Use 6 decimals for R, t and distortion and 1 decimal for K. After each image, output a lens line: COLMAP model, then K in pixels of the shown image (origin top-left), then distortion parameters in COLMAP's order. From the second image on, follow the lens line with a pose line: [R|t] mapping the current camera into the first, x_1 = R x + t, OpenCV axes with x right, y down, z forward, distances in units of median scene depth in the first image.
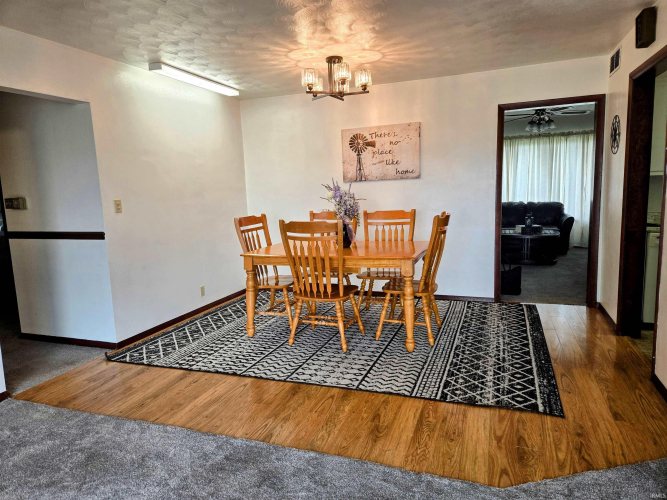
lens RADIAL K [[441.3, 0, 333.1], [0, 441.3, 247.5], [0, 0, 1]] dist [0.083011, -0.075968]
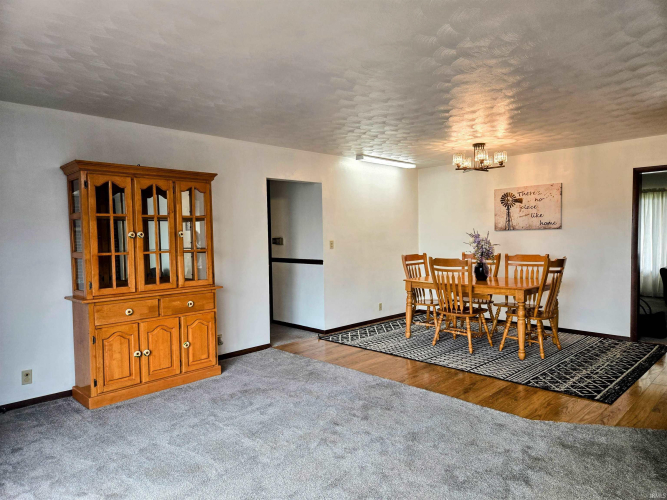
lens RADIAL K [[441.3, 0, 333.1], [0, 441.3, 247.5], [0, 0, 1]] dist [0.083011, -0.075968]
pose [[0.906273, 0.034382, -0.421291, 0.188002], [-0.074118, 0.994170, -0.078306, 0.041108], [0.416143, 0.102192, 0.903539, -0.418520]]
